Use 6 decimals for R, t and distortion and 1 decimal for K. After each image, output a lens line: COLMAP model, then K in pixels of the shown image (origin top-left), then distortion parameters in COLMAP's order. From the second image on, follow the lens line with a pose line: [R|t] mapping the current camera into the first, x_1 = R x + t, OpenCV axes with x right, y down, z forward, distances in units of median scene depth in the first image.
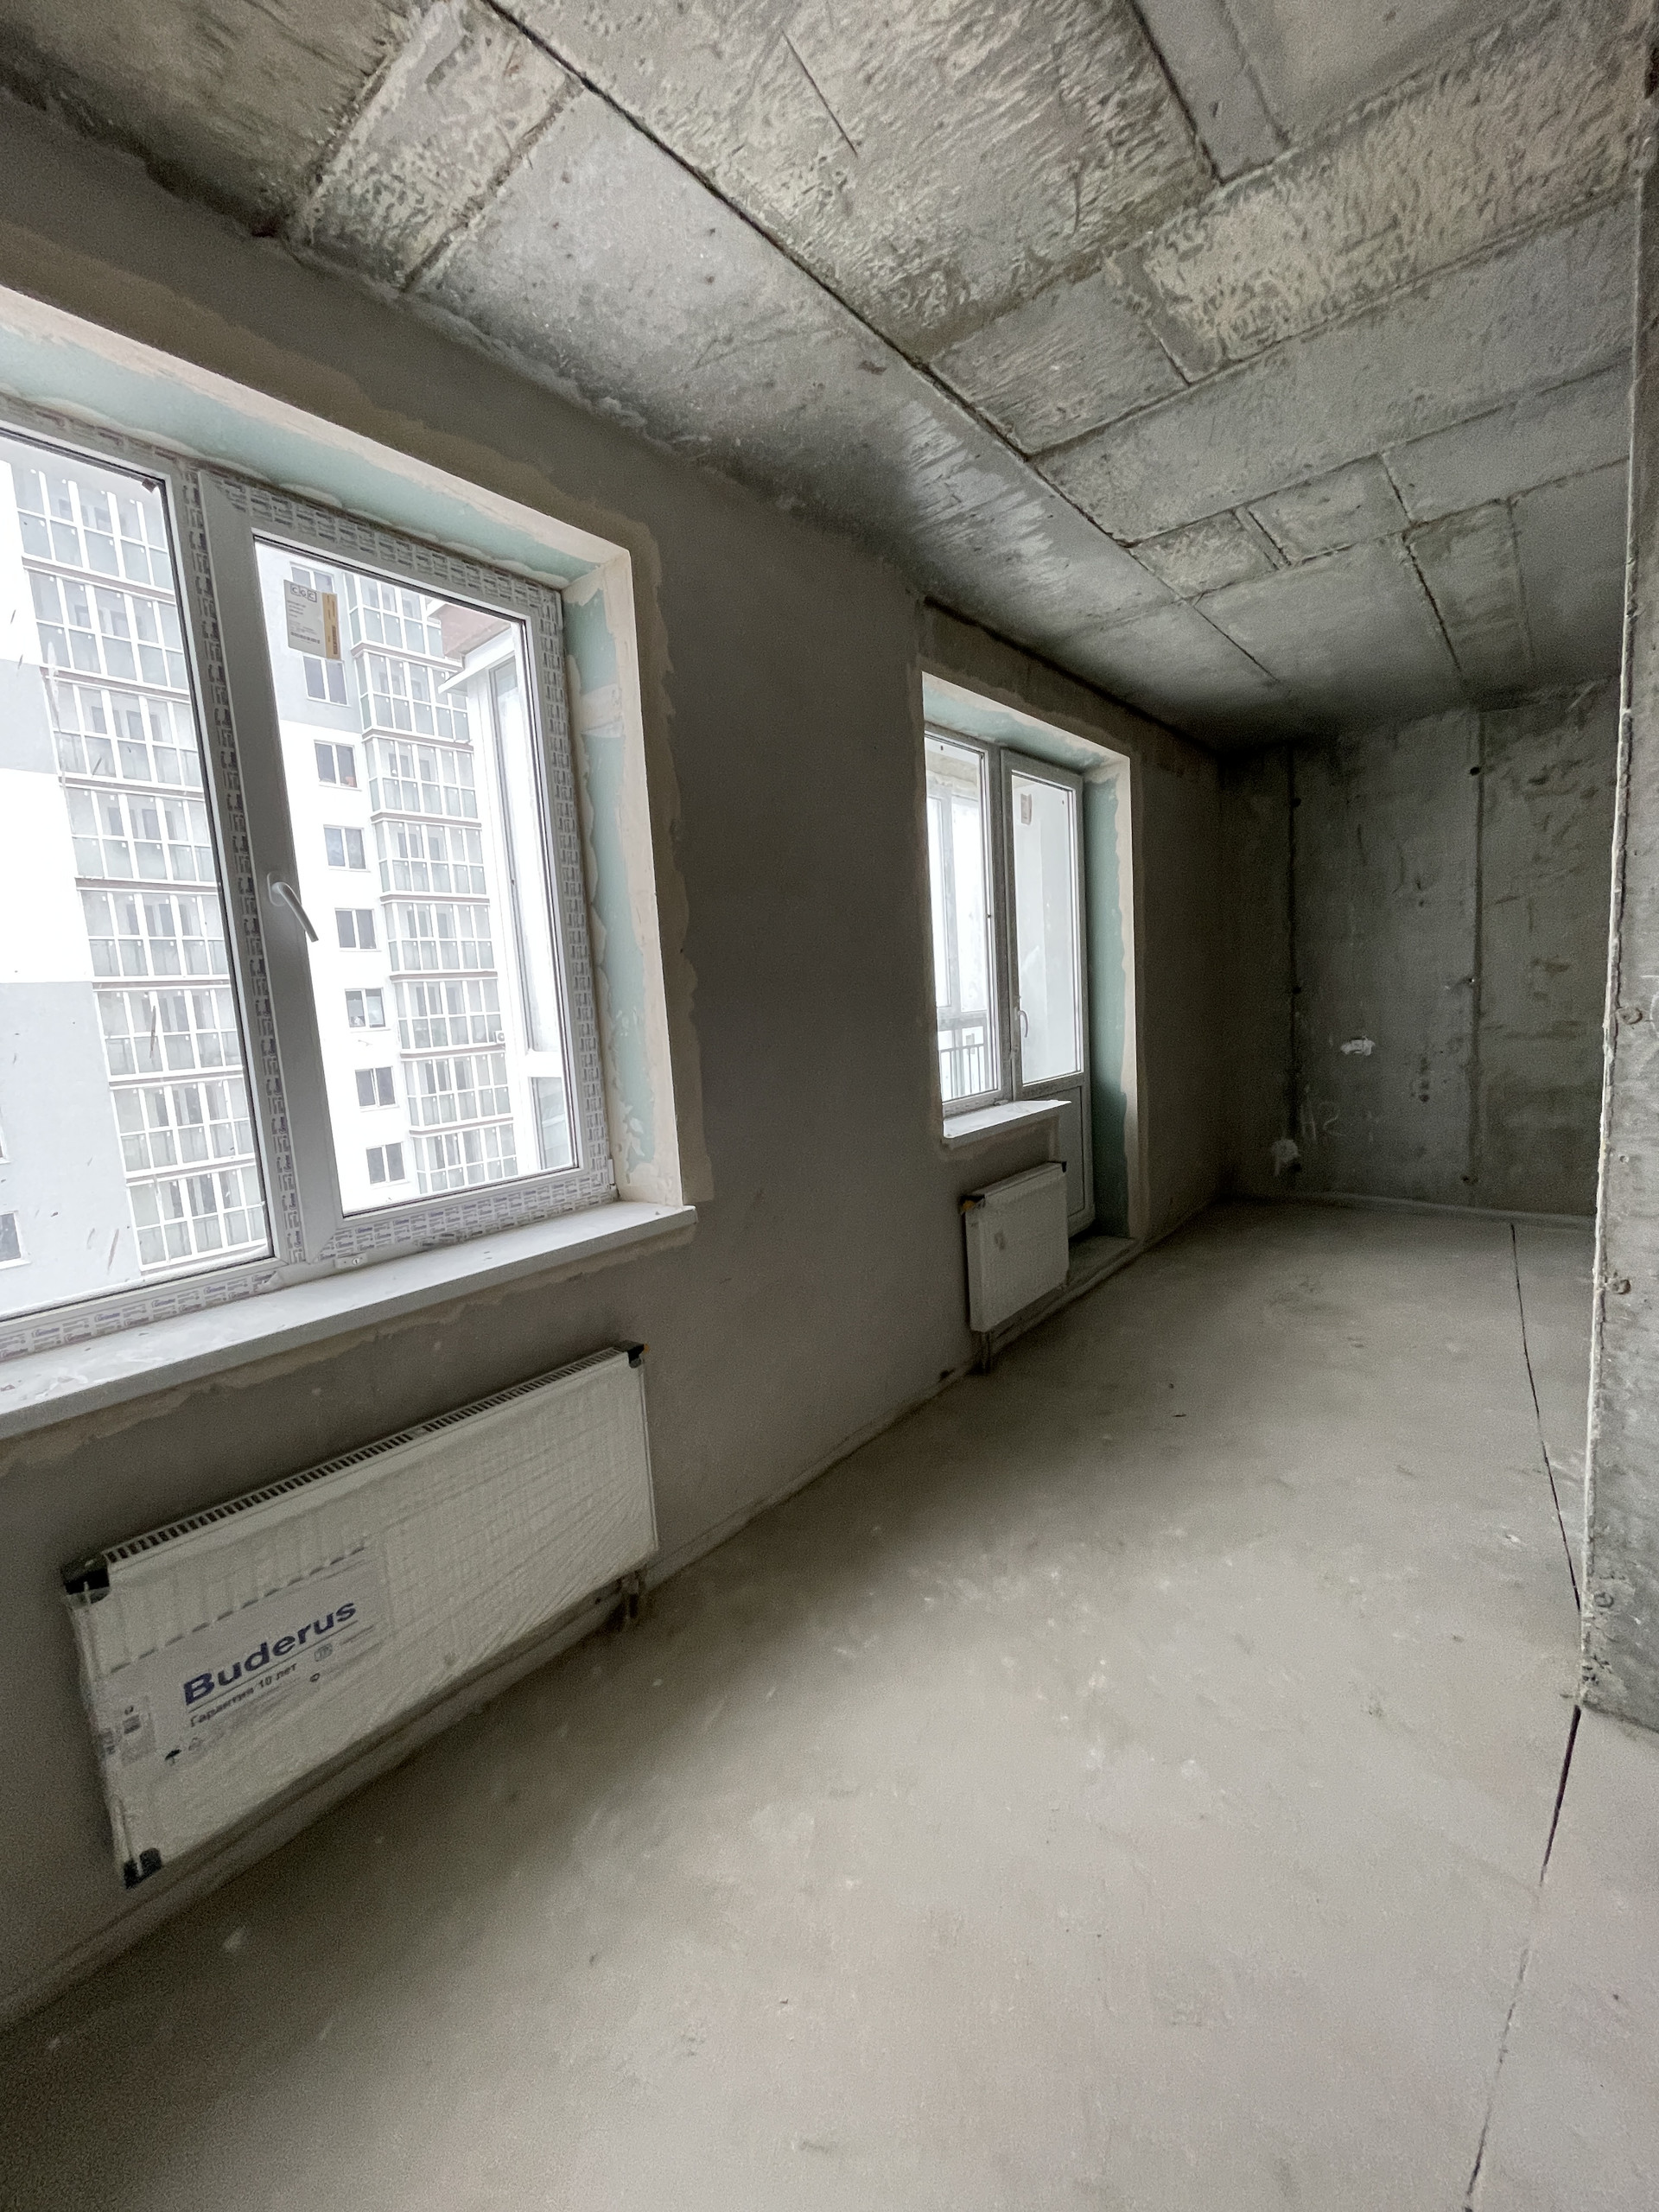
lens RADIAL K [[893.1, 0, 838.0], [0, 893.1, 1103.4], [0, 0, 1]] dist [0.000016, 0.000359]
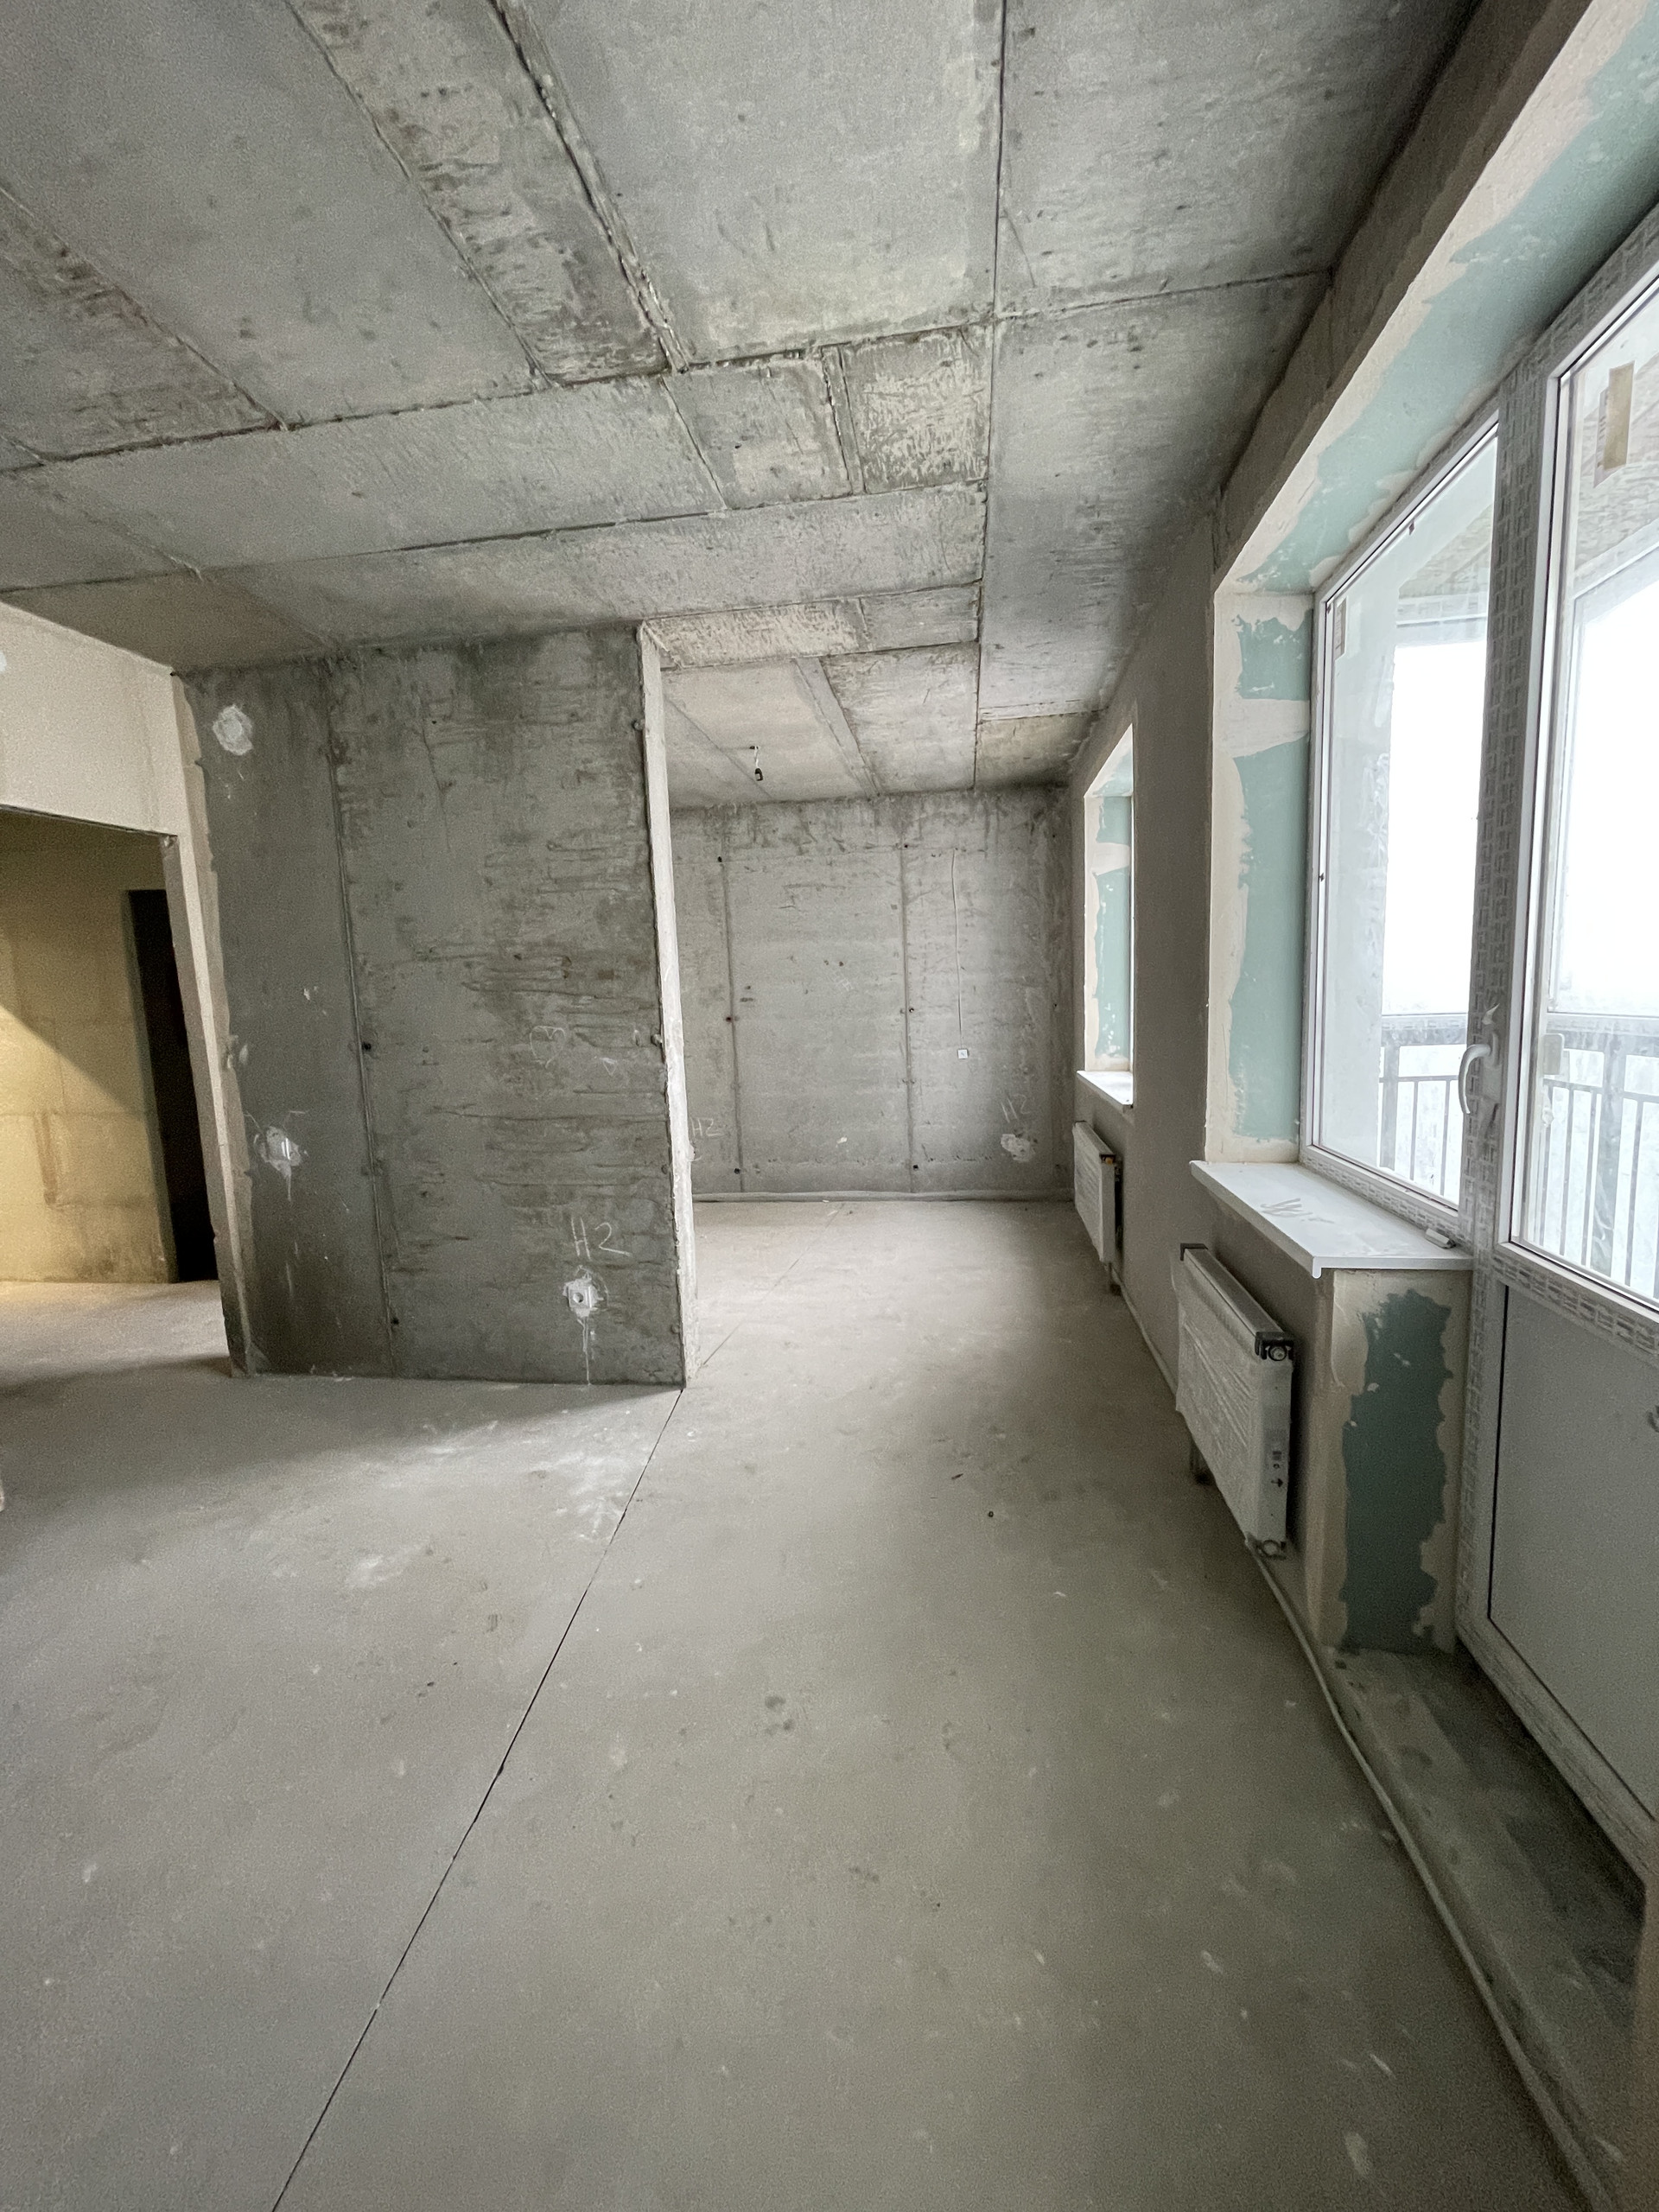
lens RADIAL K [[884.5, 0, 829.5], [0, 884.5, 1106.0], [0, 0, 1]] dist [-0.000134, -0.000124]
pose [[-0.852048, 0.161406, -0.497957, 0.586874], [0.029941, 0.964745, 0.261478, -0.171250], [0.522606, 0.207882, -0.826842, 1.066323]]
